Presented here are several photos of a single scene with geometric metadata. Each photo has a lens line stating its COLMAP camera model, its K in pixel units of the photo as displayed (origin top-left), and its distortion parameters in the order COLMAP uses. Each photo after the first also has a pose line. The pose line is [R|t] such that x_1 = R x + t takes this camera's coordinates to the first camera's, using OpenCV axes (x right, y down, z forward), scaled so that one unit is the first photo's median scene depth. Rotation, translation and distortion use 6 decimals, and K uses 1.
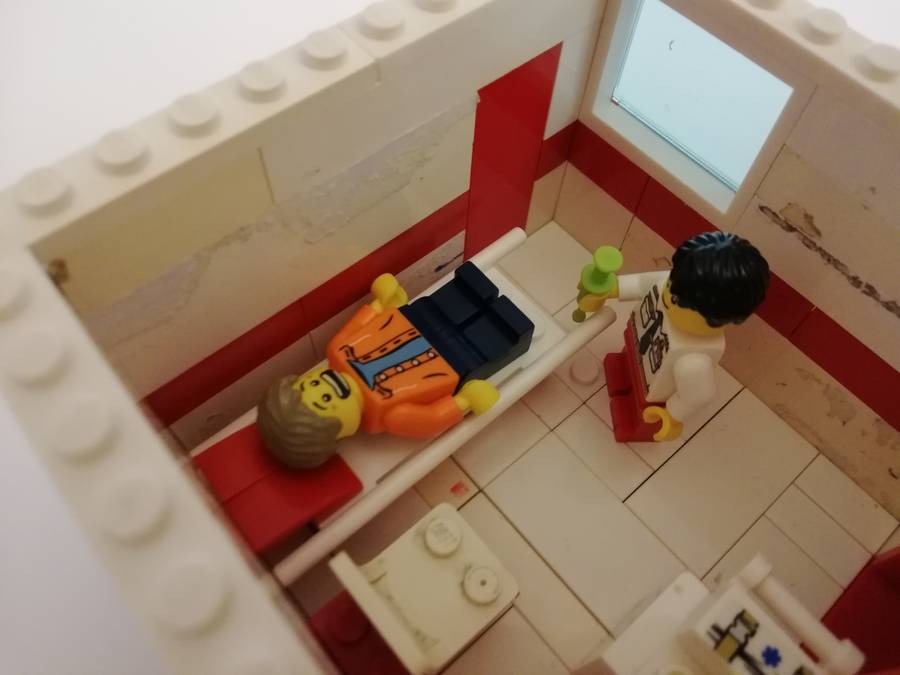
lens RADIAL K [[716.8, 0, 448.8], [0, 716.8, 334.2], [0, 0, 1]] dist [-0.043554, 0.004443]
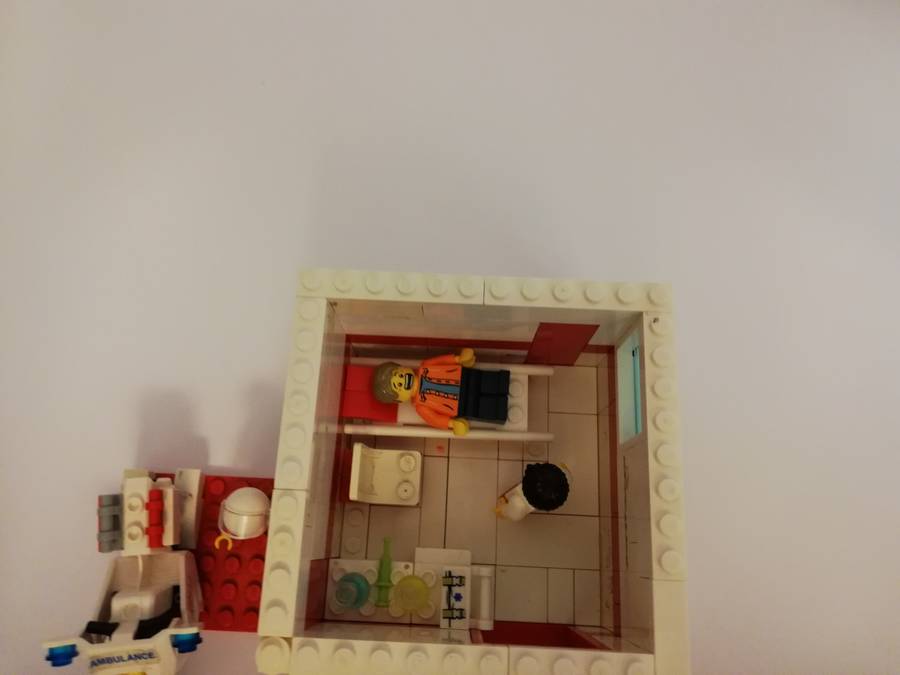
lens RADIAL K [[716.8, 0, 449.3], [0, 716.8, 339.1], [0, 0, 1]] dist [-0.043554, 0.004443]
pose [[0.719103, 0.657548, -0.224769, 0.331966], [-0.601572, 0.750971, 0.272313, -0.680339], [0.347854, -0.060606, 0.935588, -0.985082]]
